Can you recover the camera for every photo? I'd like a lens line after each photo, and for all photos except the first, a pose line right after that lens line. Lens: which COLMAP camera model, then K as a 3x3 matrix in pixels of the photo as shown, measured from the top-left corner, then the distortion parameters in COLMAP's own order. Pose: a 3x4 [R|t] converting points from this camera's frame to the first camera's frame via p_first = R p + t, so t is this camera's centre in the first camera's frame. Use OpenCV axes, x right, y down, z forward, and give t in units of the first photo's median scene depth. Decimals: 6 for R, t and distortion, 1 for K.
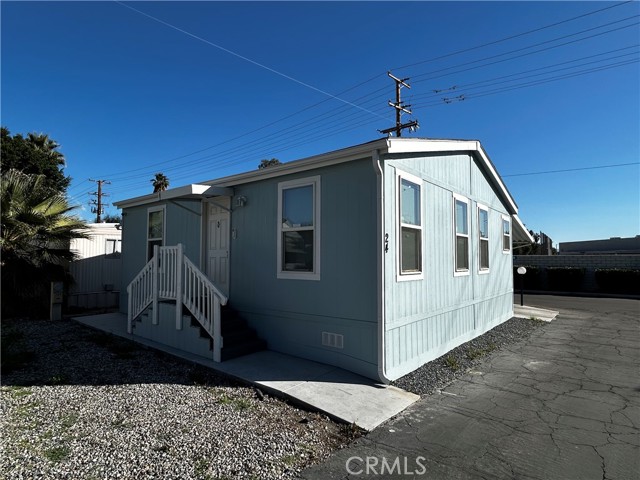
lens RADIAL K [[356.2, 0, 315.5], [0, 356.2, 240.5], [0, 0, 1]] dist [0.002958, -0.001608]
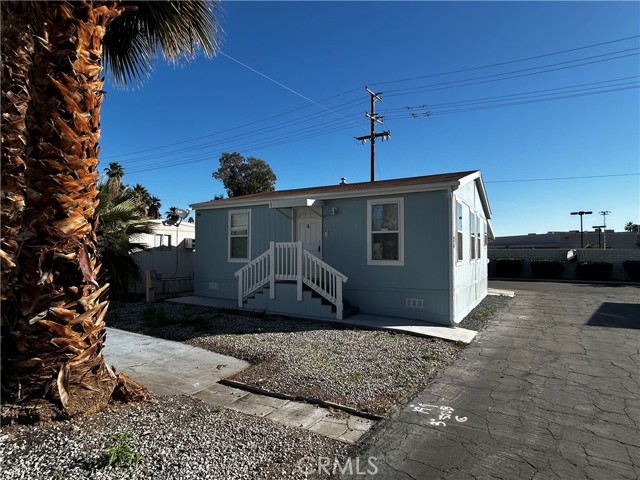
lens RADIAL K [[356.2, 0, 317.7], [0, 356.2, 237.5], [0, 0, 1]] dist [0.002958, -0.001608]
pose [[0.986566, 0.008797, 0.163125, -0.505496], [-0.010749, 0.999881, 0.011088, -0.019161], [-0.163008, -0.012692, 0.986543, -0.383439]]
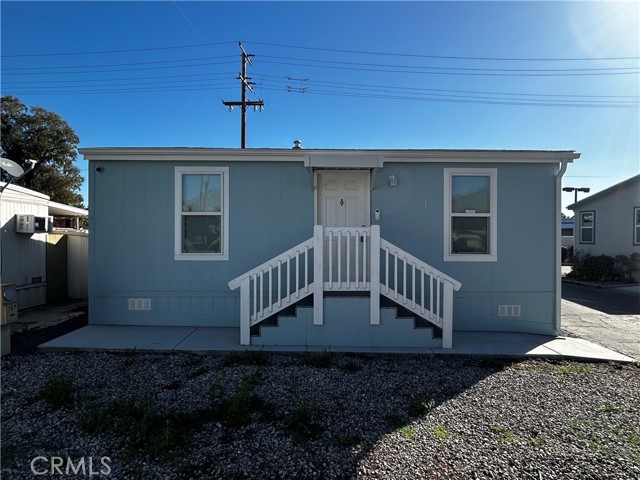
lens RADIAL K [[356.2, 0, 314.6], [0, 356.2, 237.9], [0, 0, 1]] dist [0.002958, -0.001608]
pose [[0.776961, 0.002372, 0.629545, -0.960741], [-0.038842, 0.998268, 0.044176, 0.006978], [-0.628350, -0.058776, 0.775707, 0.401650]]
